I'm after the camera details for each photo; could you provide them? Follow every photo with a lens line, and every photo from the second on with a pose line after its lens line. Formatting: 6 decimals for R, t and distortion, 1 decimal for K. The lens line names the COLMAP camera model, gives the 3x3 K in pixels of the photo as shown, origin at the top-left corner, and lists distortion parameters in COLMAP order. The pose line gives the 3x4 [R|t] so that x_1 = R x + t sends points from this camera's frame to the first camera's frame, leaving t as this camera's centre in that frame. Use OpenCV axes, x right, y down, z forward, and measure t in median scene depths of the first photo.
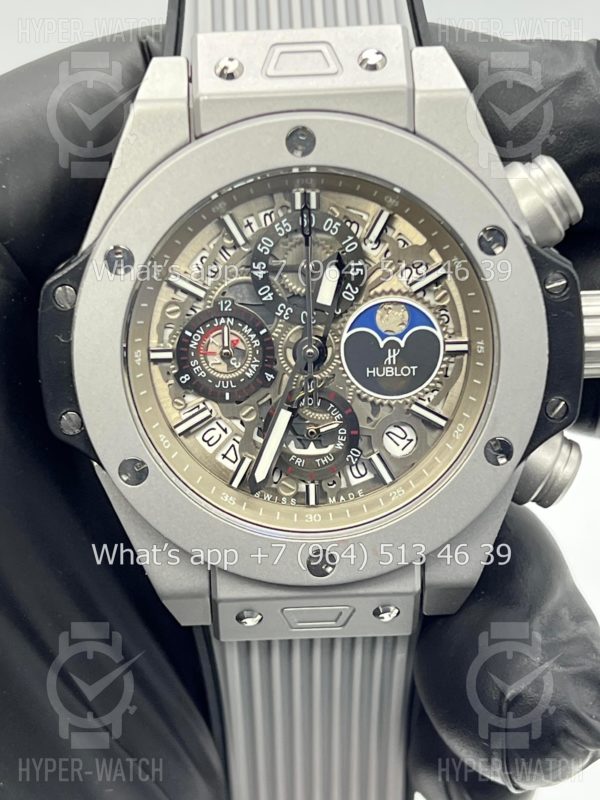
lens RADIAL K [[1966.7, 0, 299.8], [0, 1966.7, 402.3], [0, 0, 1]] dist [0.273098, 0.000000]
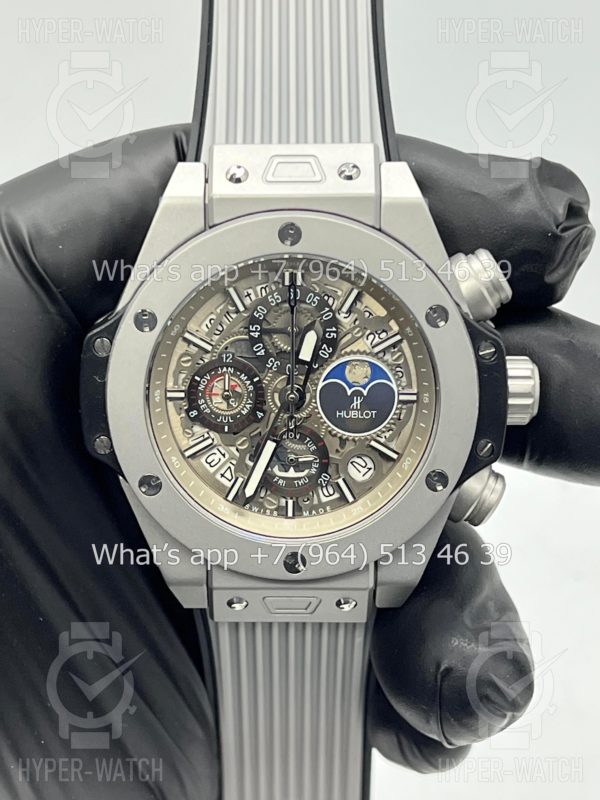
lens RADIAL K [[1966.7, 0, 300.1], [0, 1966.7, 399.1], [0, 0, 1]] dist [0.273098, 0.000000]
pose [[0.999068, 0.039235, -0.018017, 0.033111], [-0.039221, 0.999230, 0.001160, -0.025556], [0.018048, -0.000452, 0.999837, -0.271802]]
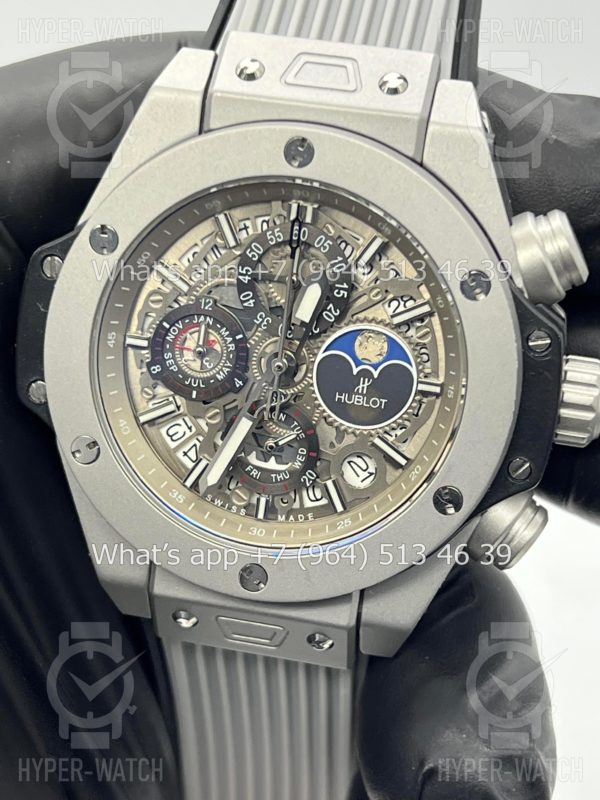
lens RADIAL K [[1966.7, 0, 294.6], [0, 1966.7, 420.8], [0, 0, 1]] dist [0.273098, 0.000000]
pose [[0.970130, 0.184951, -0.156975, 0.171250], [-0.185542, 0.982575, 0.011015, -0.010381], [0.156276, 0.018439, 0.987541, 0.025701]]
